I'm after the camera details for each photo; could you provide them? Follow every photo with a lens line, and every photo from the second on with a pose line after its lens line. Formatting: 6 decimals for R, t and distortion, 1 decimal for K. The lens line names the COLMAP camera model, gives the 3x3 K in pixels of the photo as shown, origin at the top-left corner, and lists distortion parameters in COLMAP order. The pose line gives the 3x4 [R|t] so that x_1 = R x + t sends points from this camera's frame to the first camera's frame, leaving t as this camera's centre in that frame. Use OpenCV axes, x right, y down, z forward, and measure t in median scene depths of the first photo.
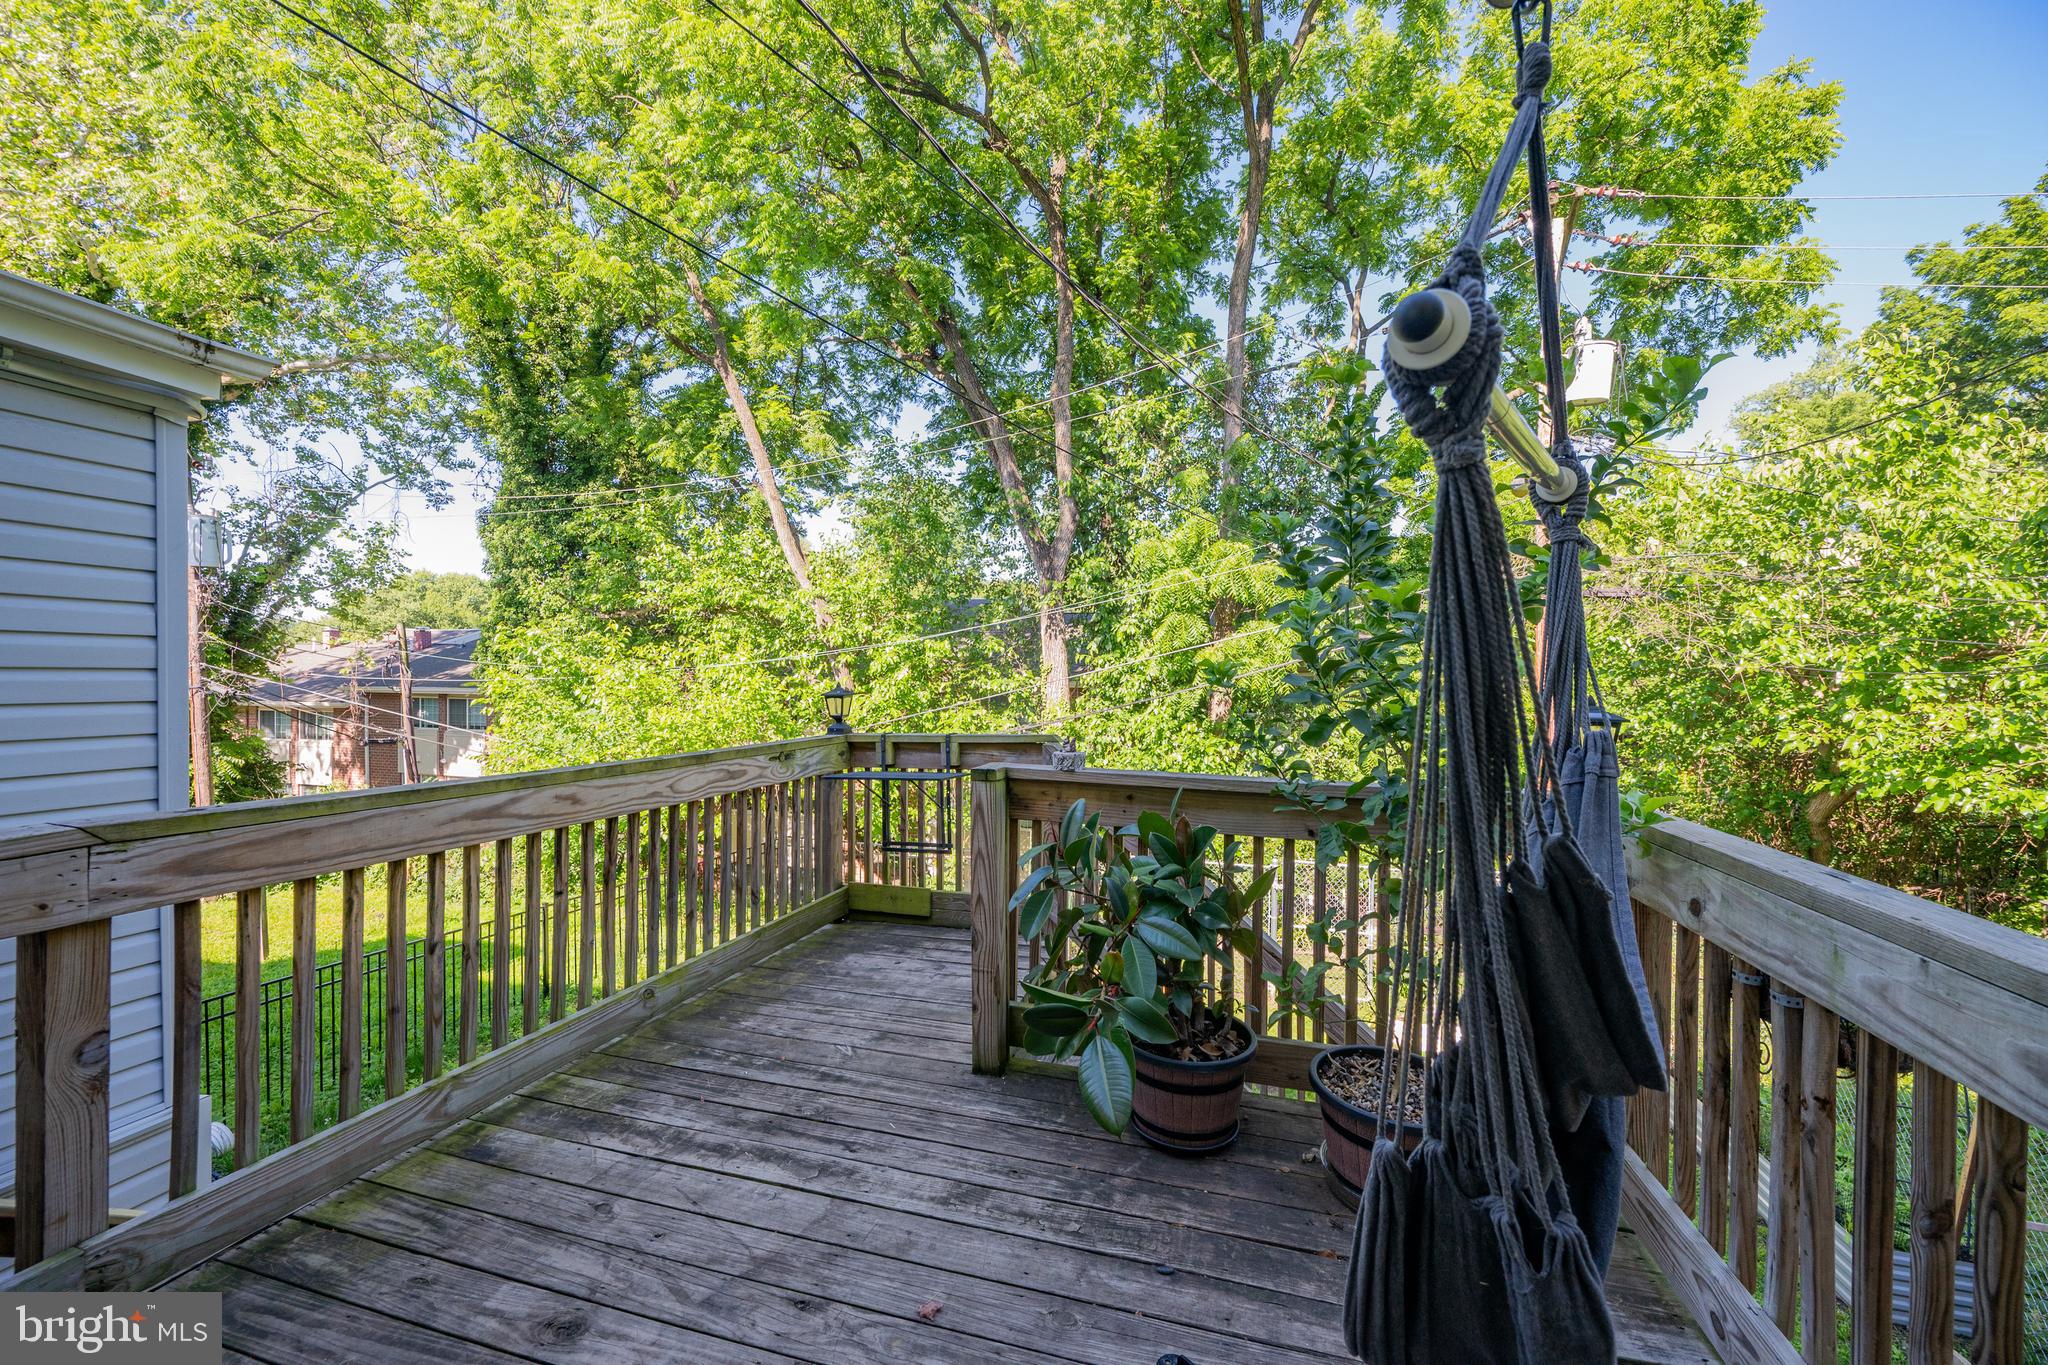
lens RADIAL K [[806.9, 0, 1025.2], [0, 806.9, 670.4], [0, 0, 1]] dist [-0.000648, -0.000134]
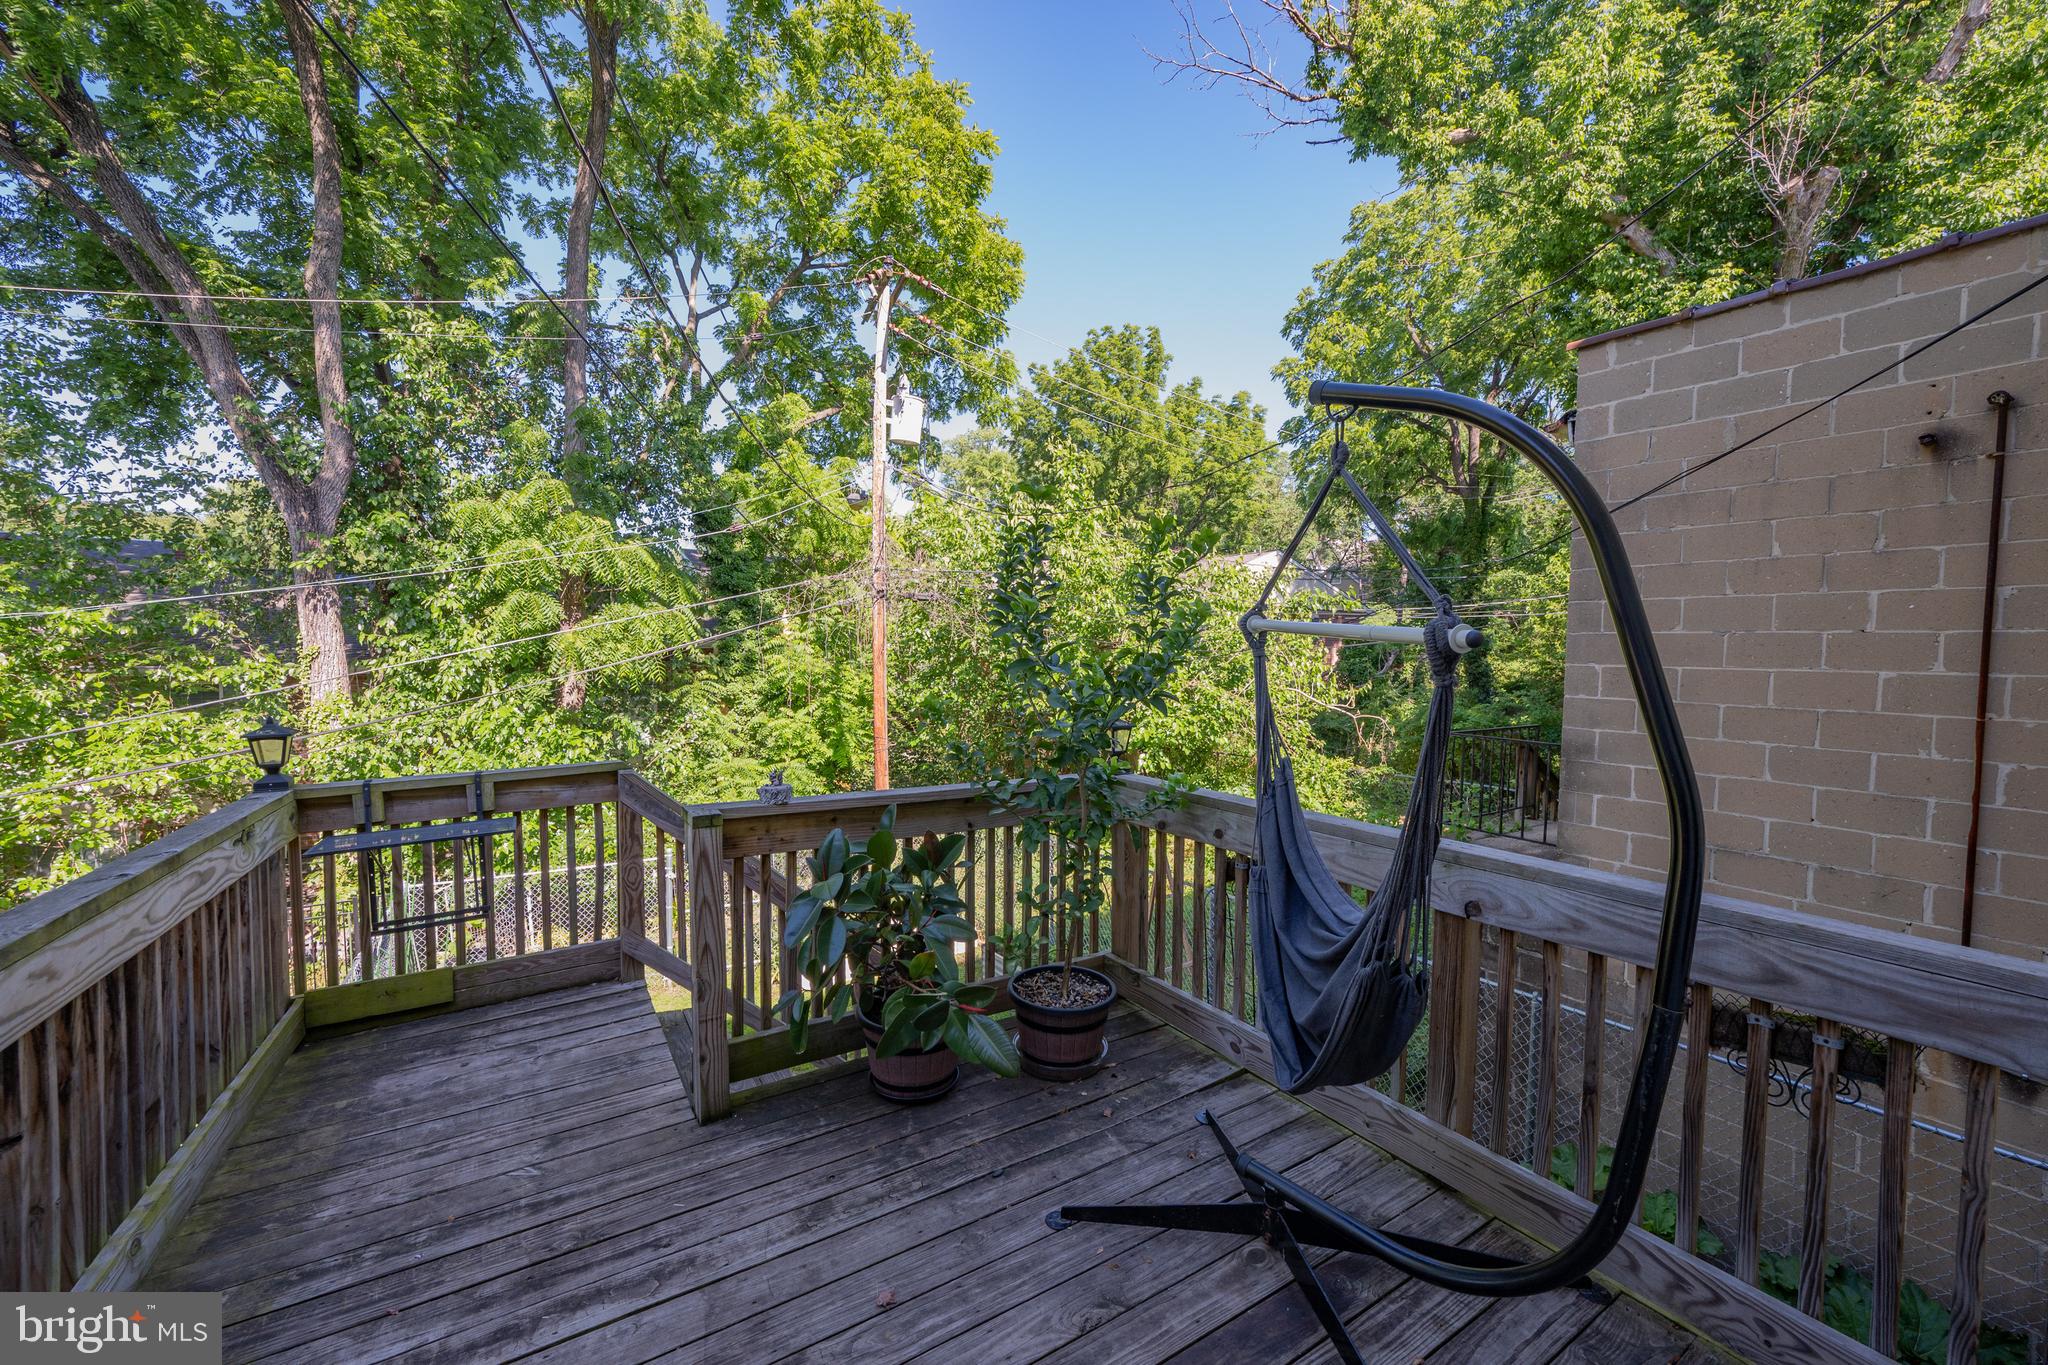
lens RADIAL K [[803.1, 0, 1021.9], [0, 803.1, 676.8], [0, 0, 1]] dist [-0.003571, -0.000146]
pose [[0.663537, -0.028869, 0.747587, -0.098711], [-0.005345, 0.999047, 0.043324, -0.016905], [-0.748125, -0.032743, 0.662750, 0.015741]]
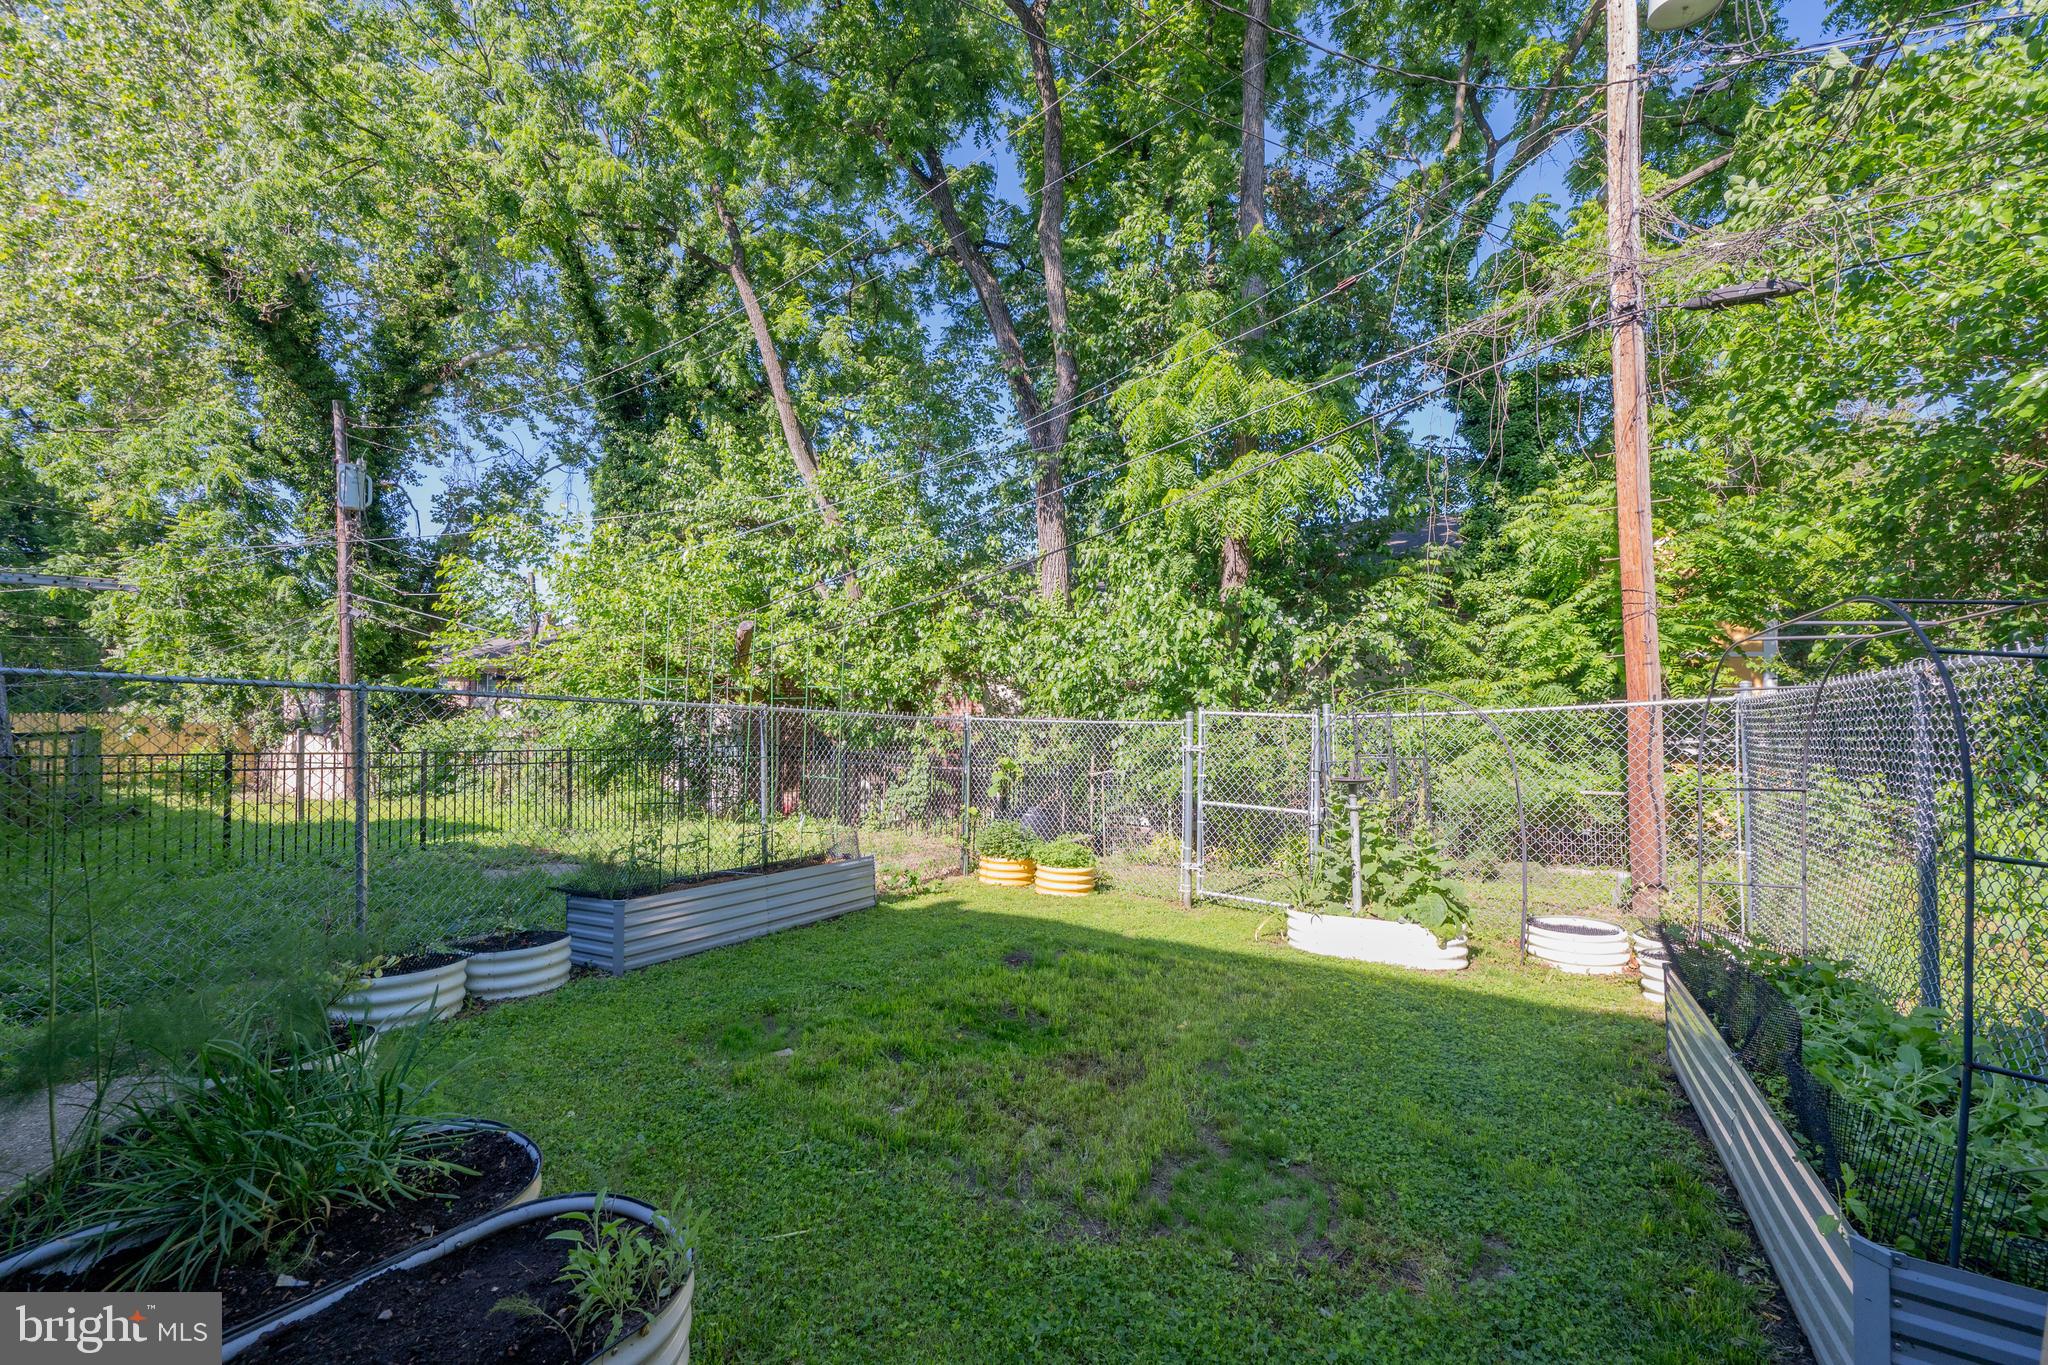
lens RADIAL K [[793.5, 0, 1019.1], [0, 793.5, 684.4], [0, 0, 1]] dist [0.000163, -0.005455]
pose [[0.959488, -0.001029, -0.281747, 0.267165], [-0.003937, 0.999847, -0.017058, 0.163536], [0.281721, 0.017477, 0.959337, 0.191191]]
